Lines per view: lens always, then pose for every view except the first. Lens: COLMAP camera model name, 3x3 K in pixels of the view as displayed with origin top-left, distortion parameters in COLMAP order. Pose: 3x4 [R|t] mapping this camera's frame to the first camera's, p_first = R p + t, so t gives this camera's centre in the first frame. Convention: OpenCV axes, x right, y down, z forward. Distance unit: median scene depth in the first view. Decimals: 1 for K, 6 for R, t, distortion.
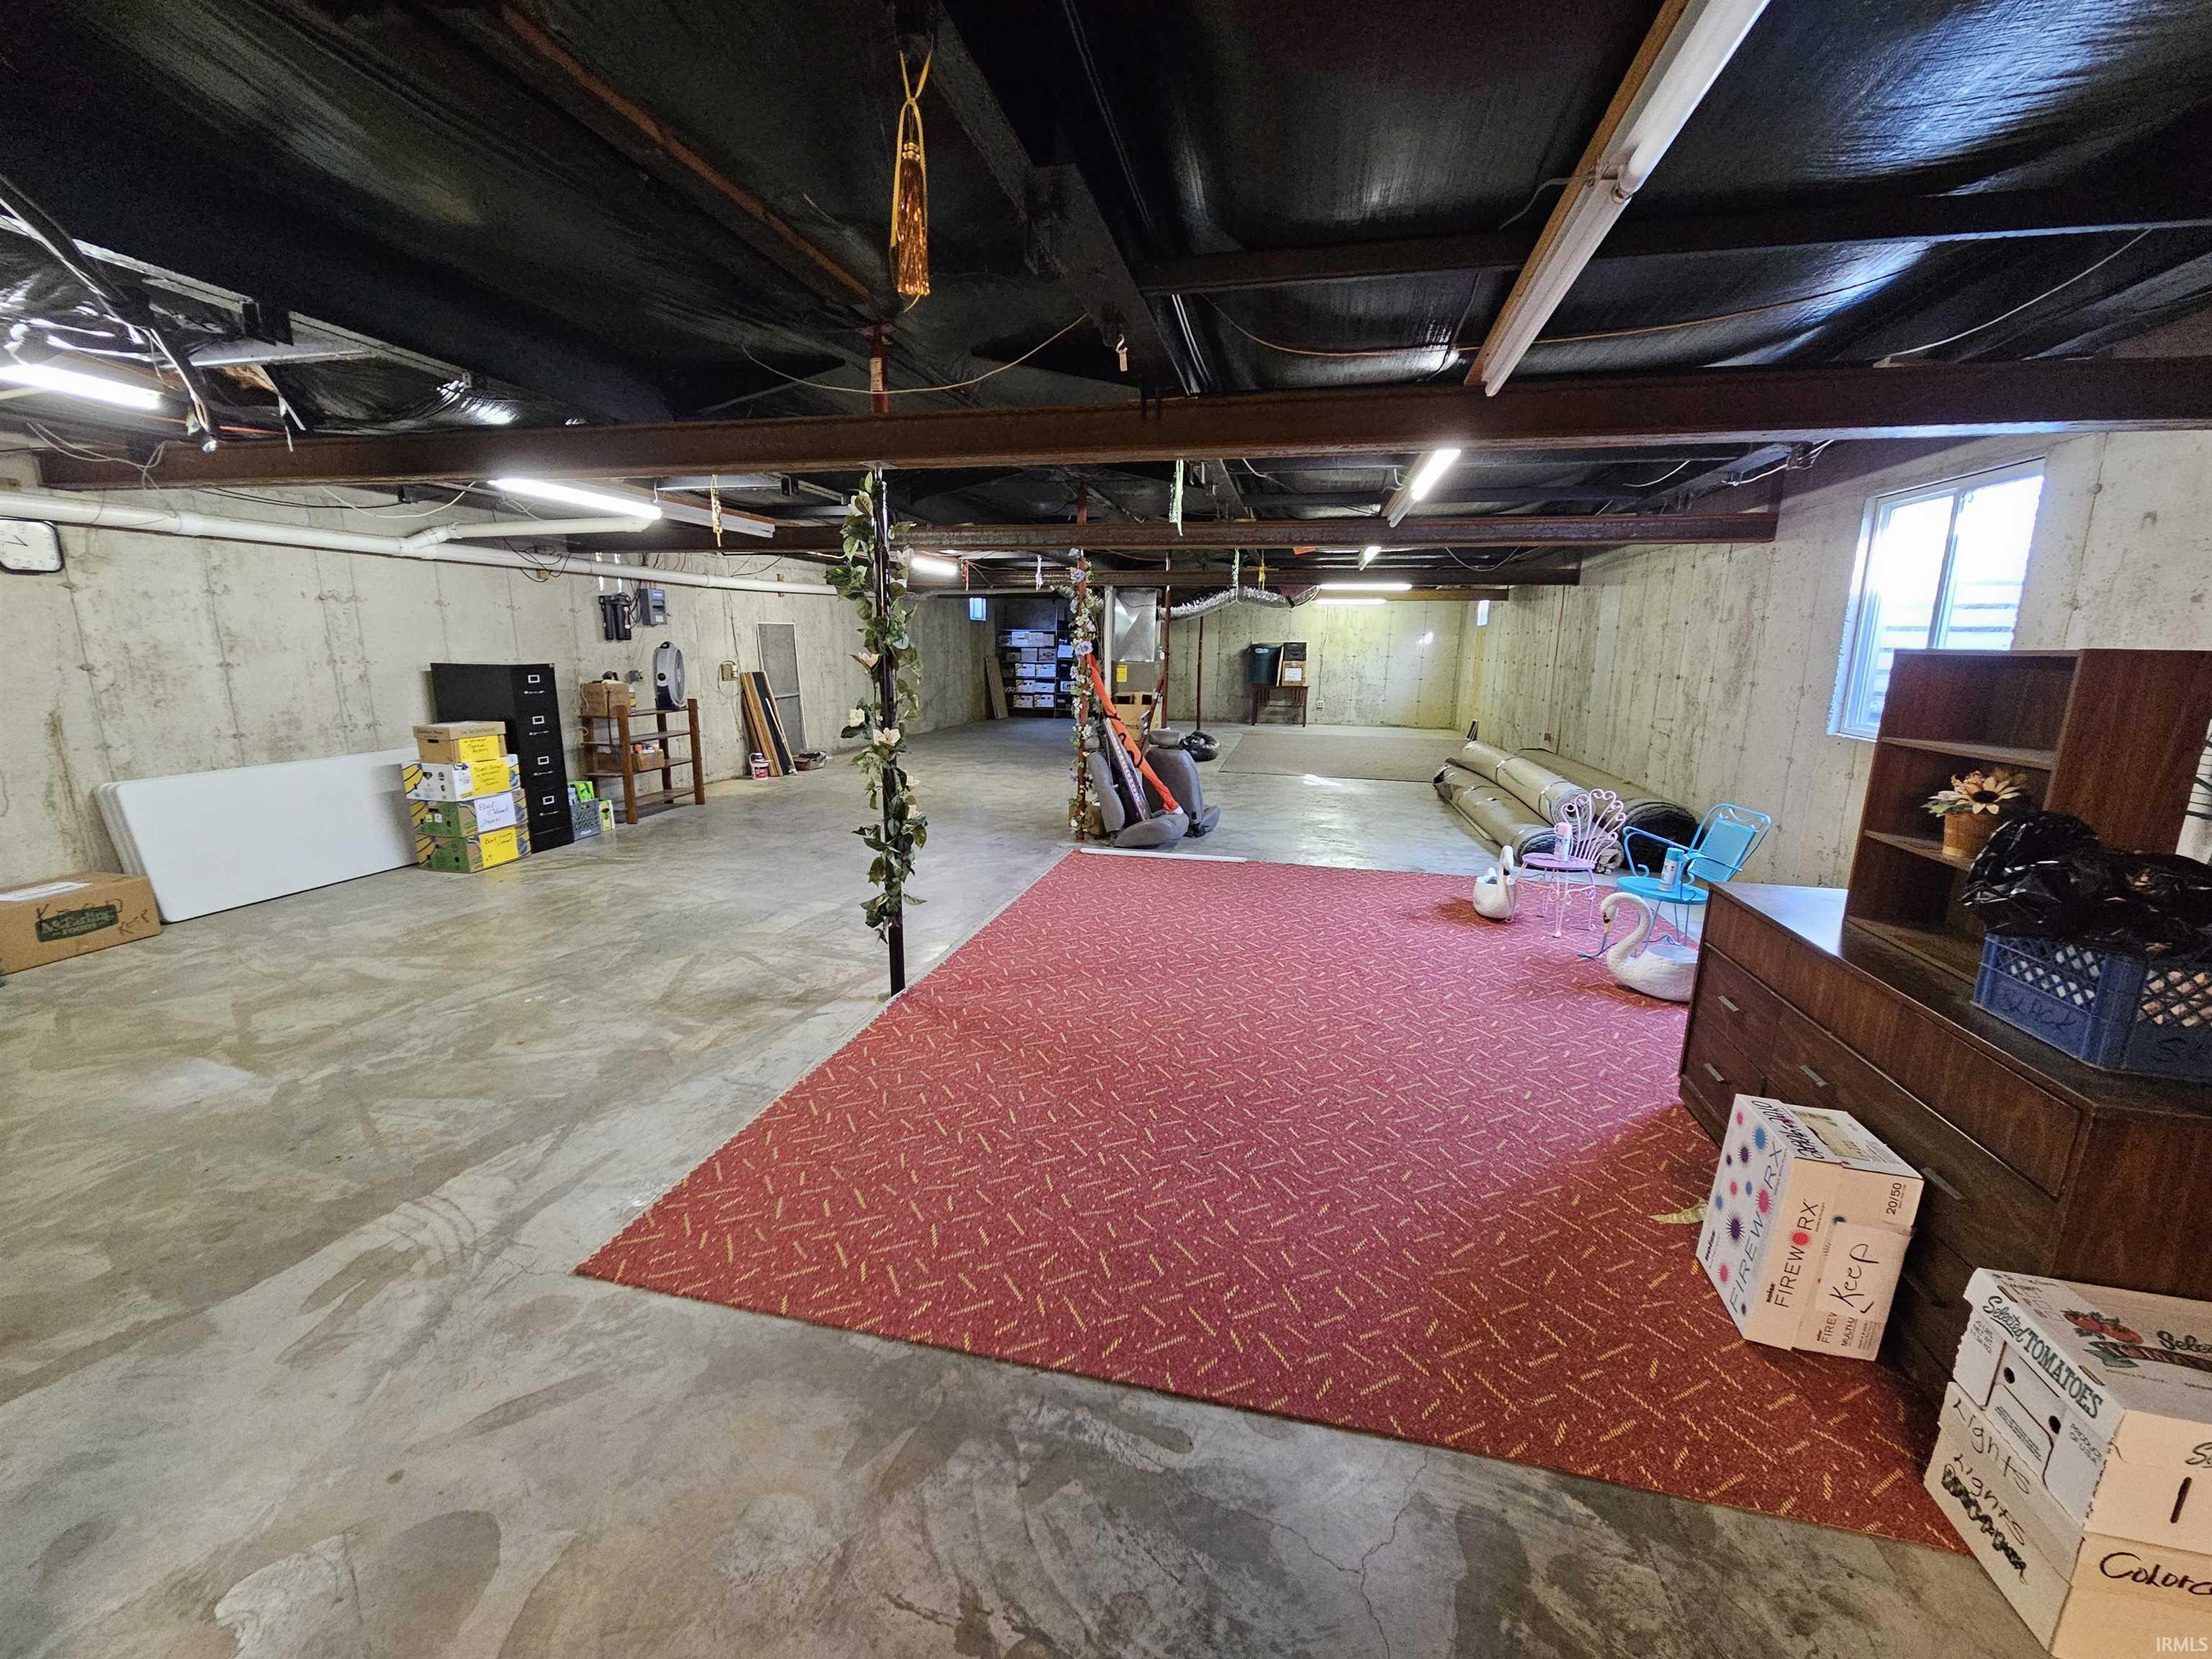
lens RADIAL K [[902.0, 0, 1105.3], [0, 902.0, 835.1], [0, 0, 1]] dist [-0.003068, 0.000324]
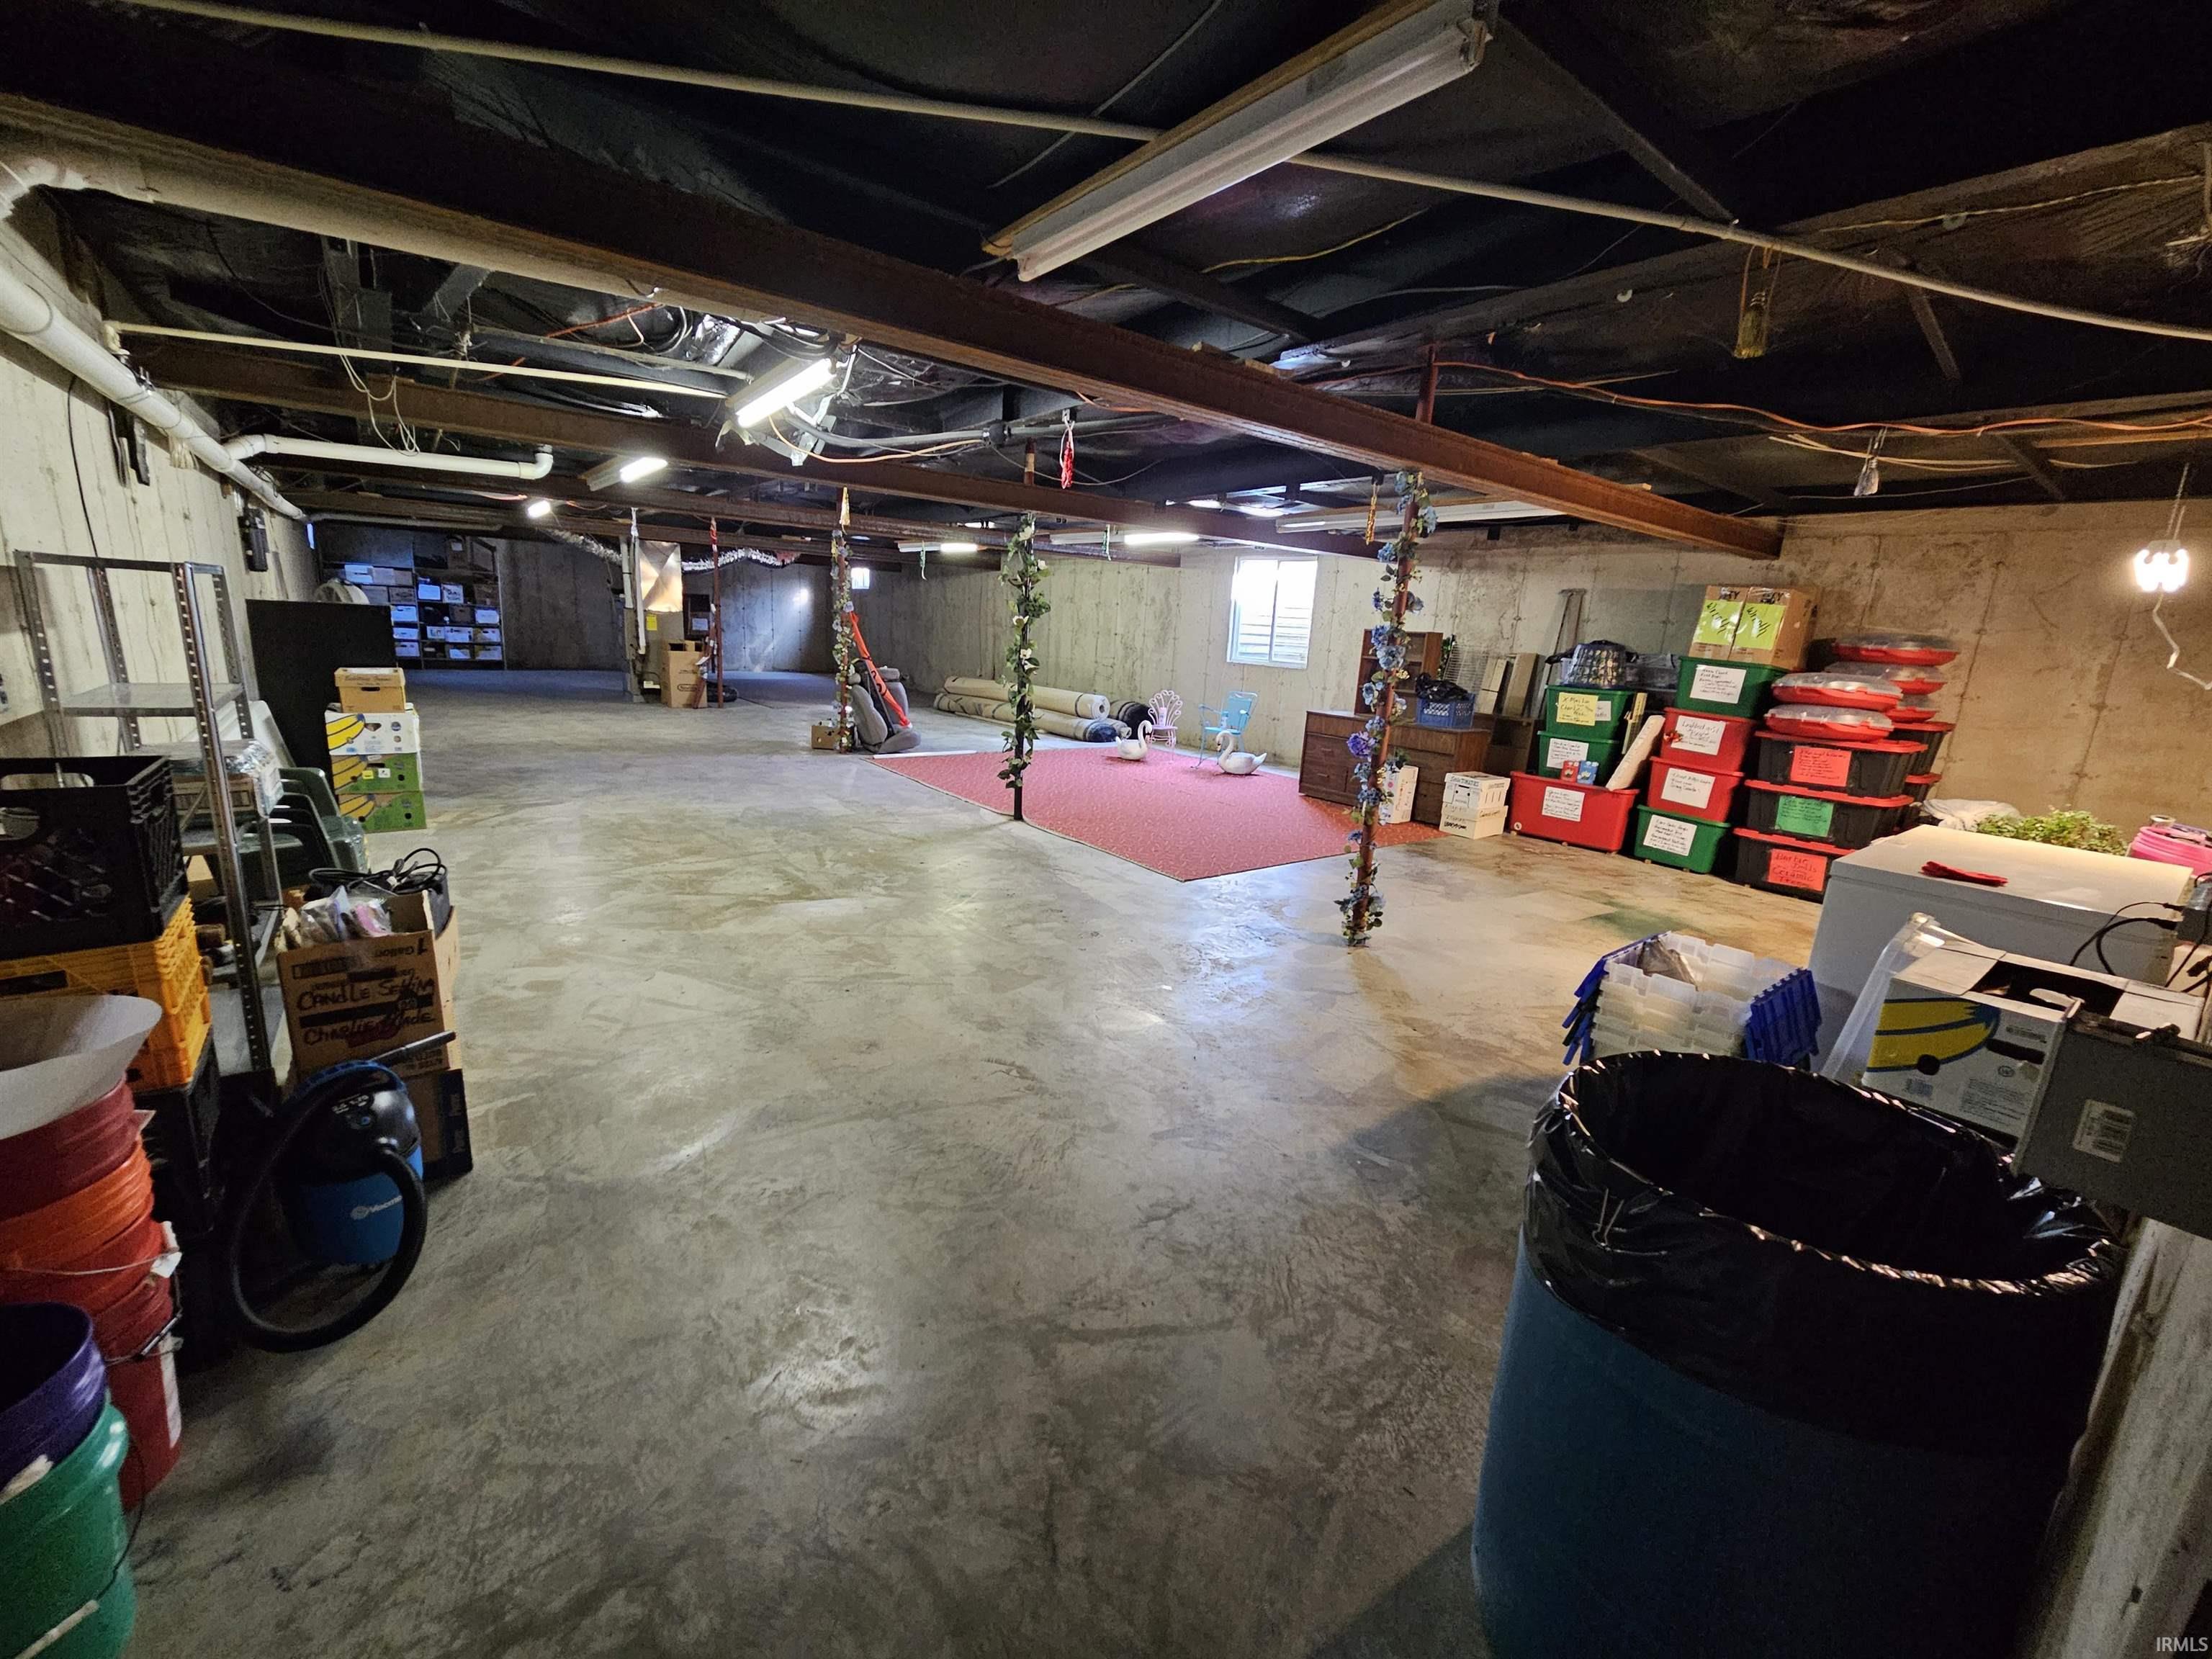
lens RADIAL K [[902.0, 0, 1098.1], [0, 902.0, 825.9], [0, 0, 1]] dist [-0.003068, 0.000324]
pose [[0.639265, -0.148464, 0.754519, -0.984978], [0.115277, 0.988600, 0.096855, 0.030084], [-0.760297, 0.025063, 0.649092, -0.155195]]
